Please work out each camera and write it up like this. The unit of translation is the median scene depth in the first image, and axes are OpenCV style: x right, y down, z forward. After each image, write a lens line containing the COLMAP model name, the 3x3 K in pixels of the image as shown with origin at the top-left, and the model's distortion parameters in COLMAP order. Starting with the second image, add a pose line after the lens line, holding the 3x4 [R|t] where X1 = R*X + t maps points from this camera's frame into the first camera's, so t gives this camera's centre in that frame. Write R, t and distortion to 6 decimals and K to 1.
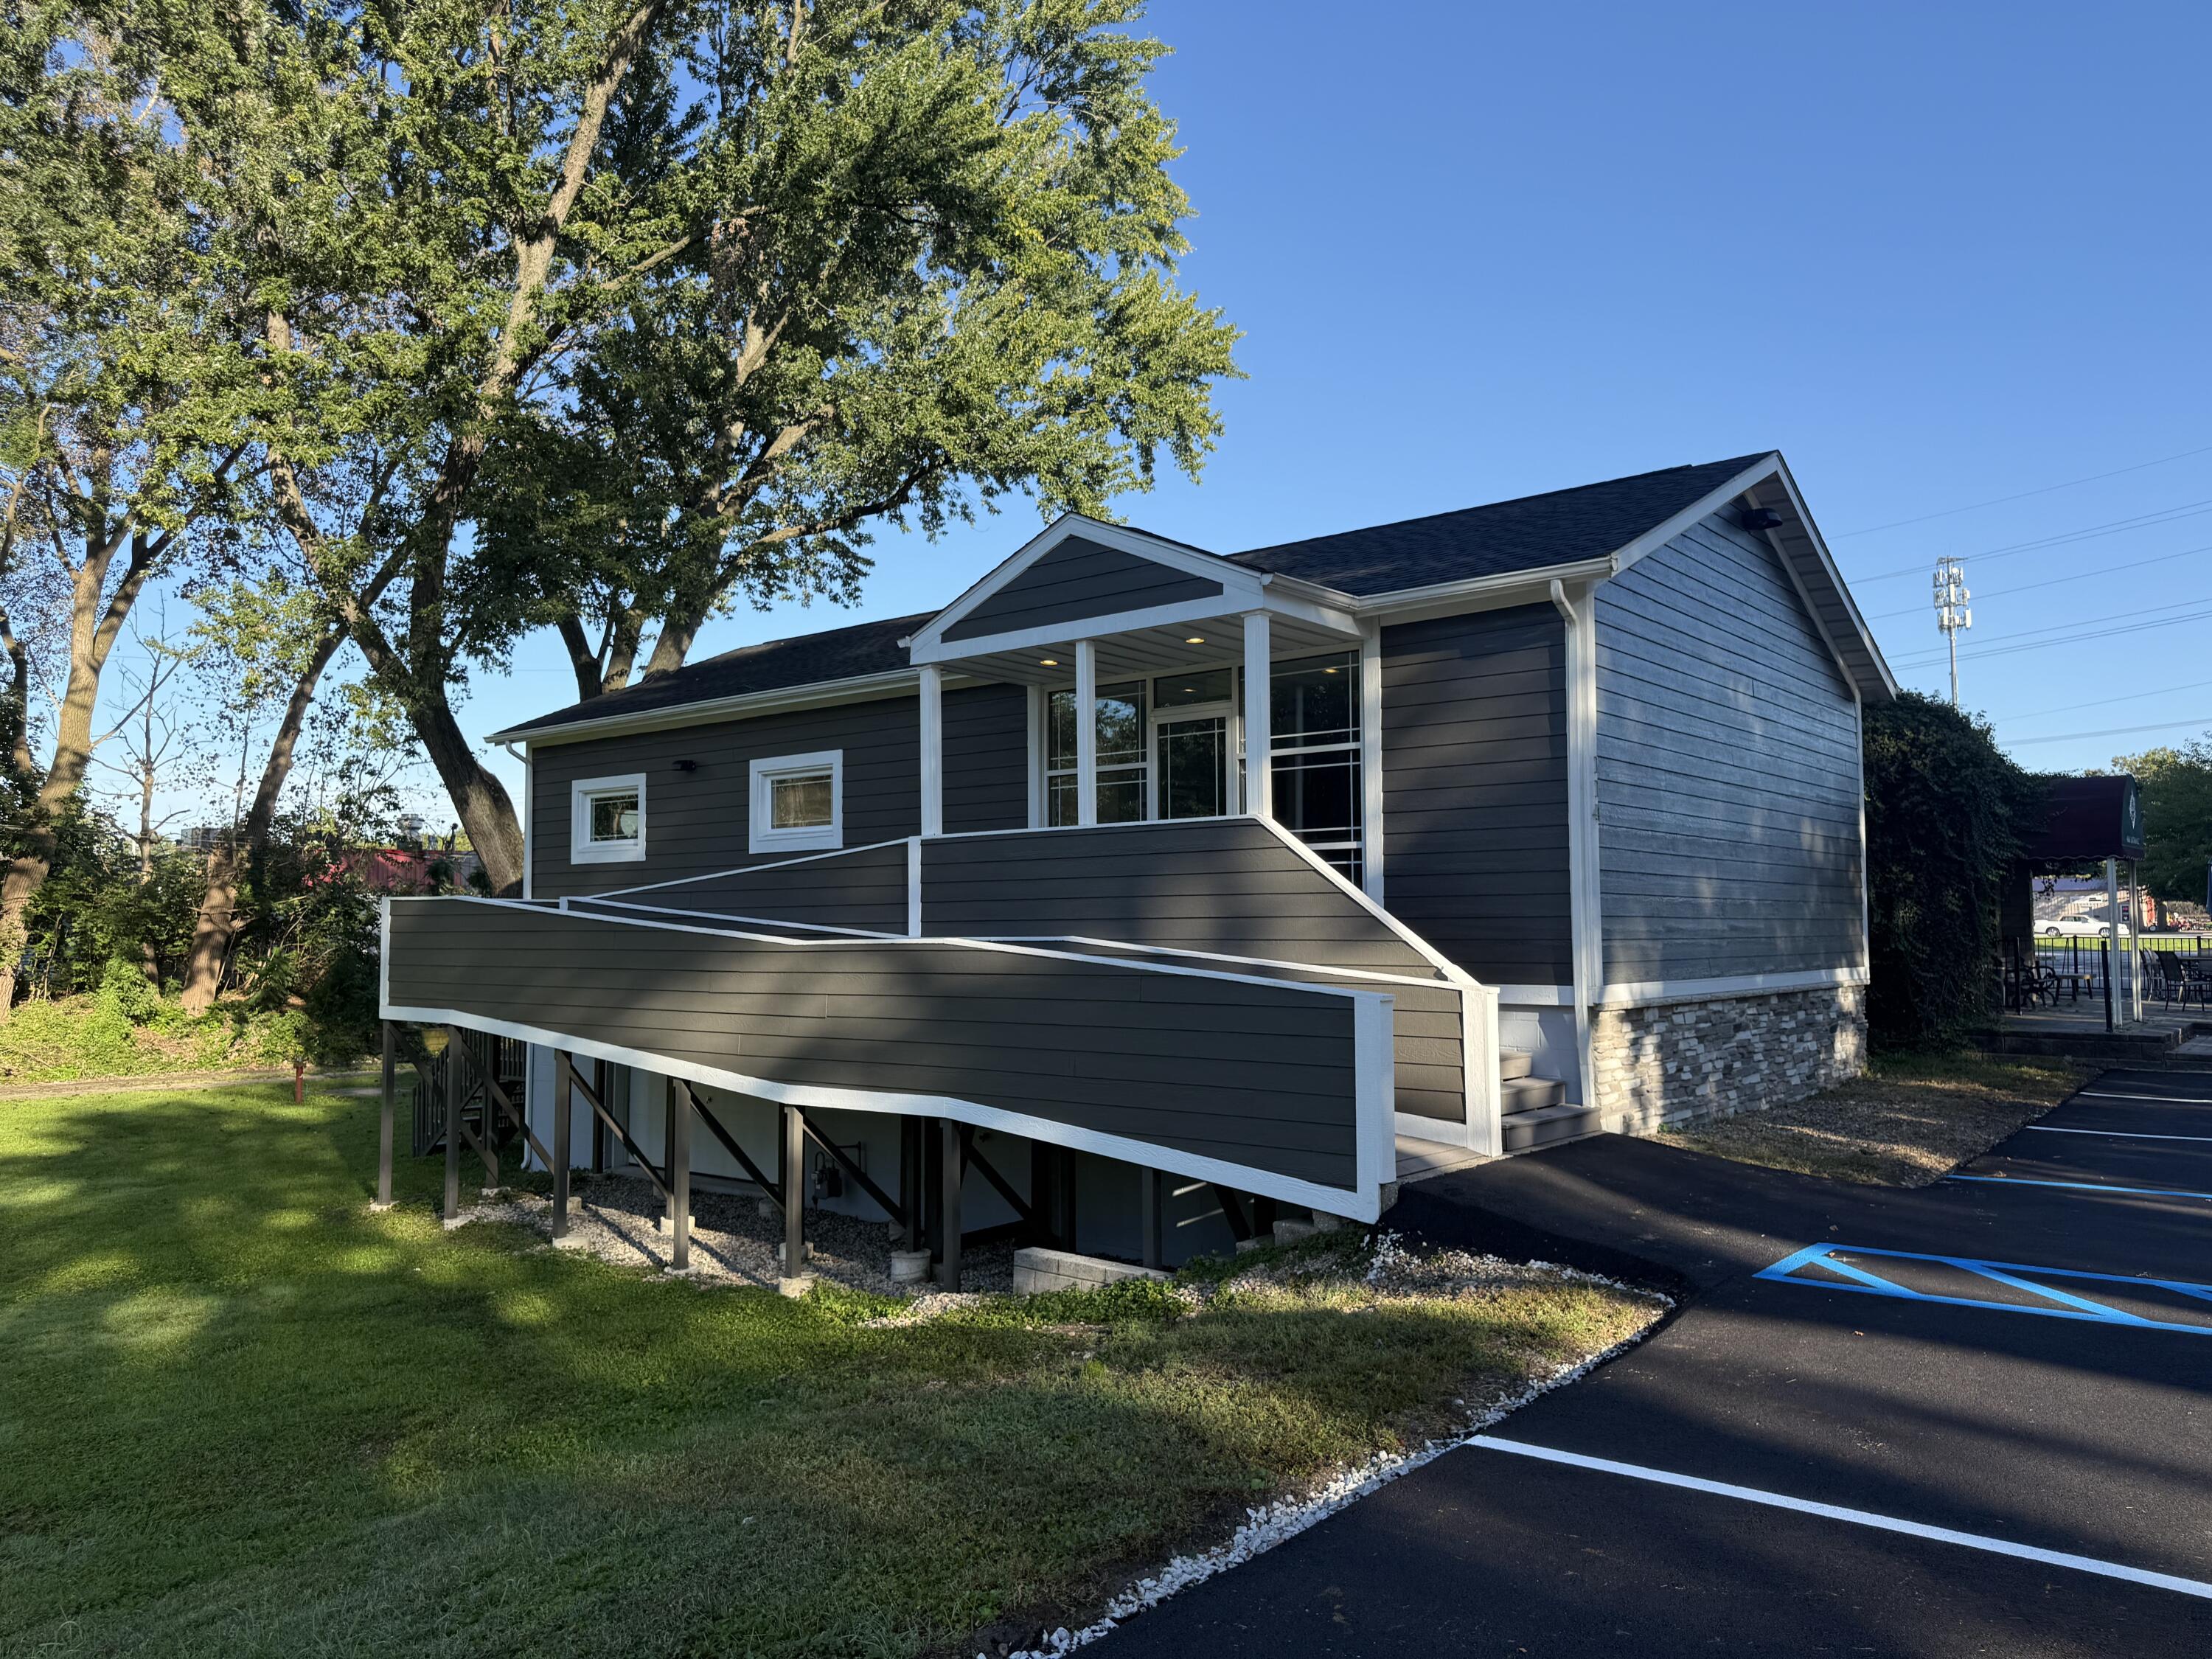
lens RADIAL K [[1569.8, 0, 1107.6], [0, 1569.8, 829.4], [0, 0, 1]] dist [-0.008648, -0.008078]
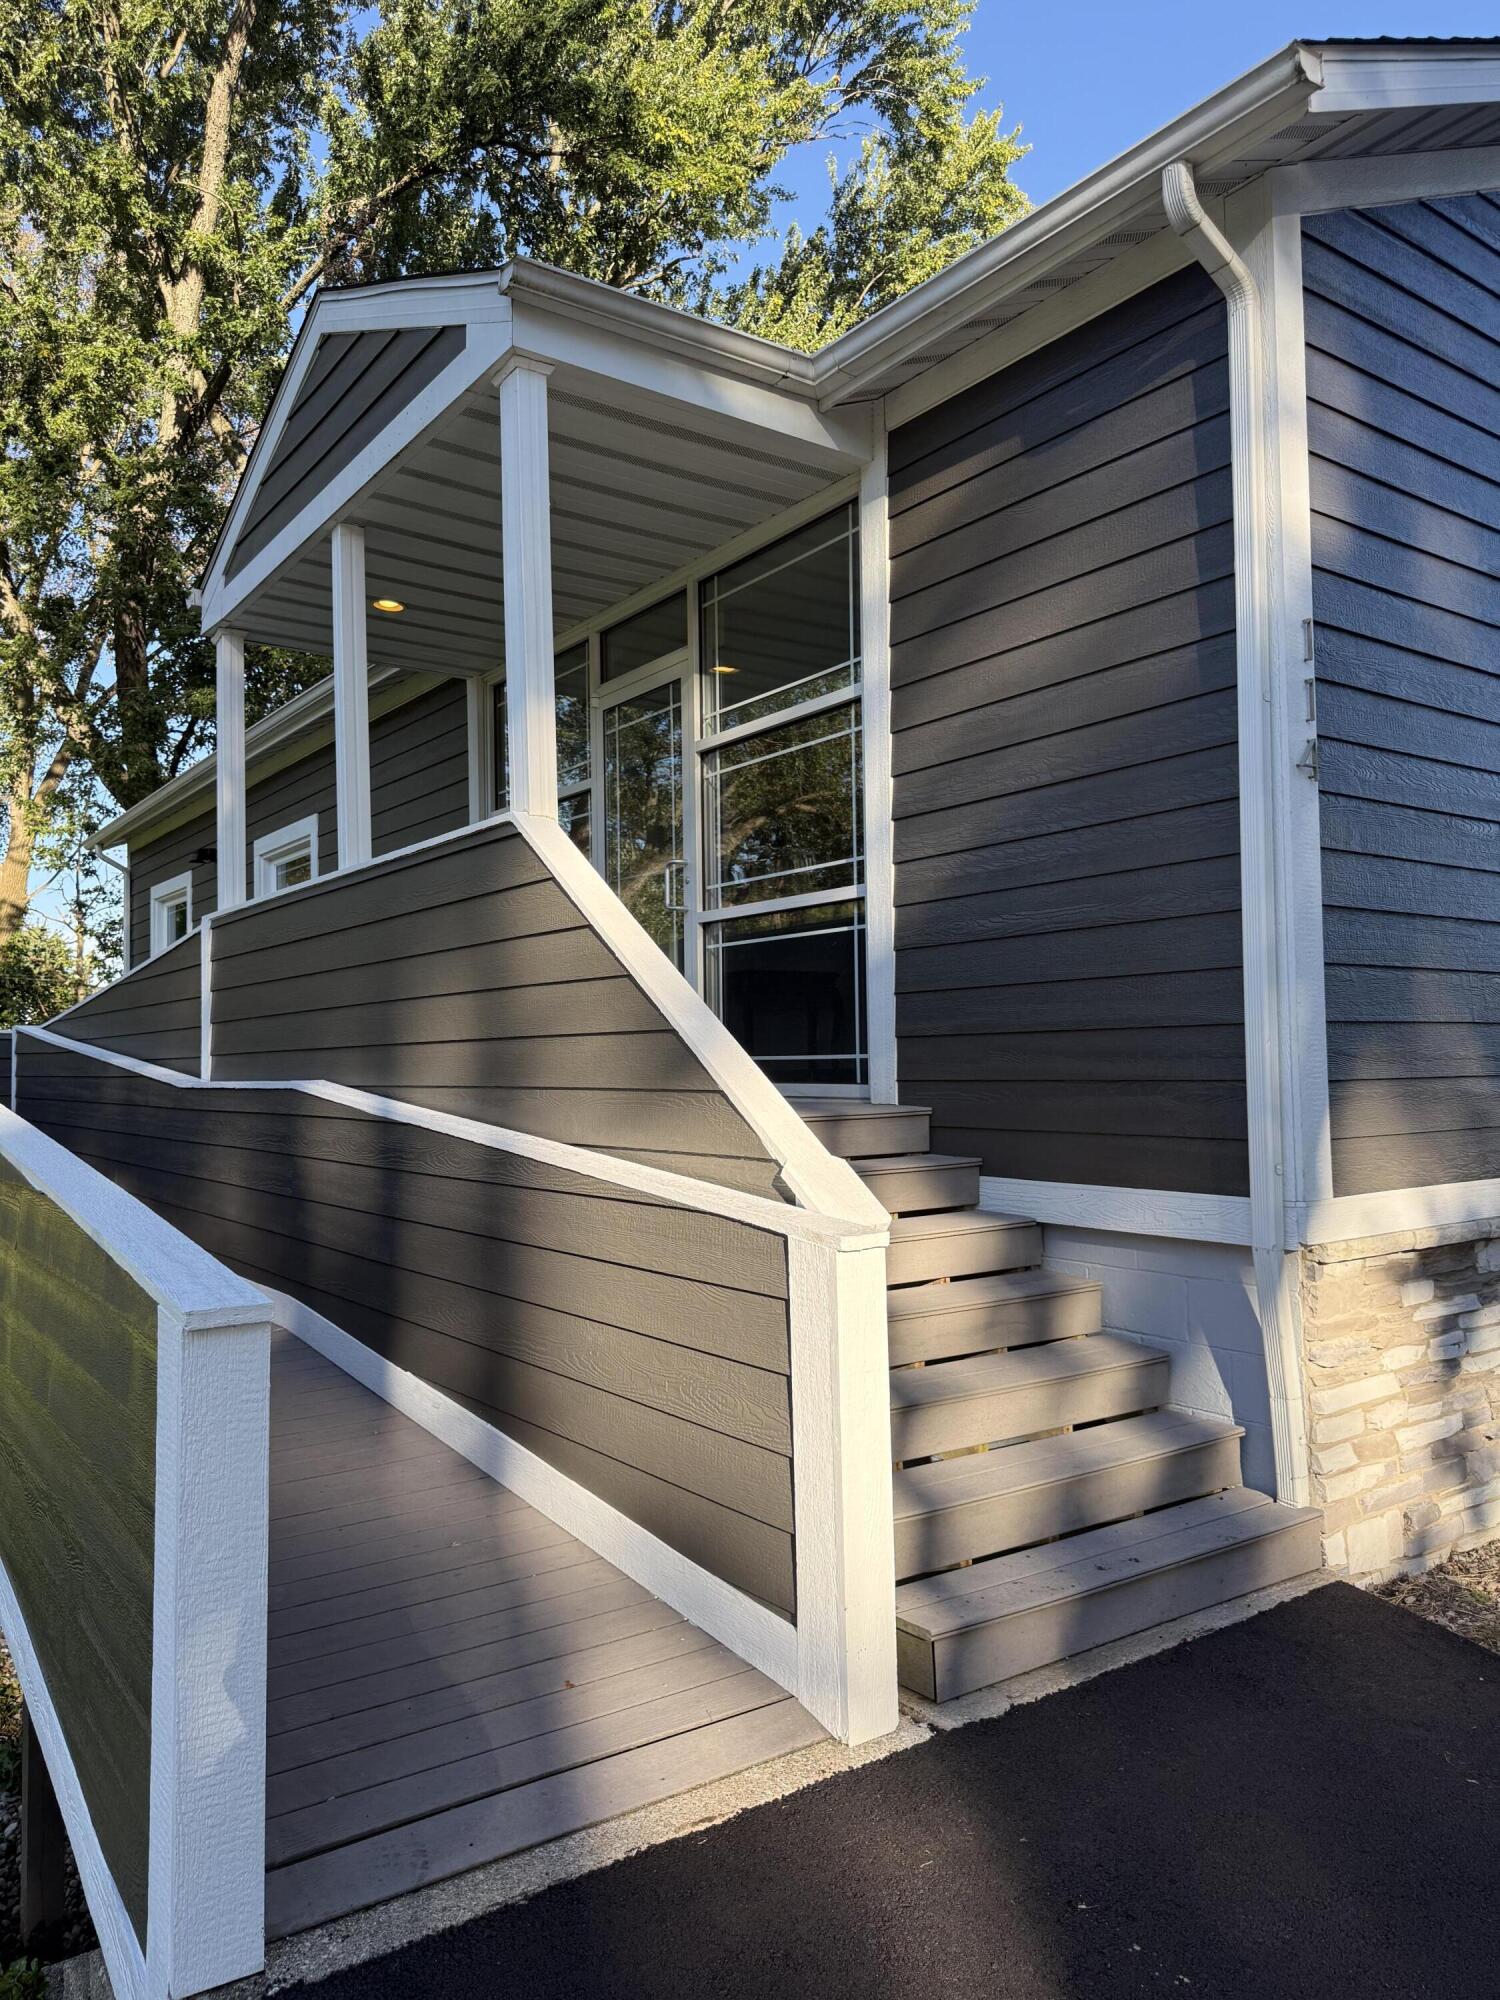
lens RADIAL K [[1419.3, 0, 747.8], [0, 1419.3, 1001.0], [0, 0, 1]] dist [-0.008648, -0.008078]
pose [[0.967118, -0.020429, -0.253508, 0.251360], [0.026222, 0.999466, 0.019493, 0.037454], [0.252974, -0.025500, 0.967137, 0.587254]]
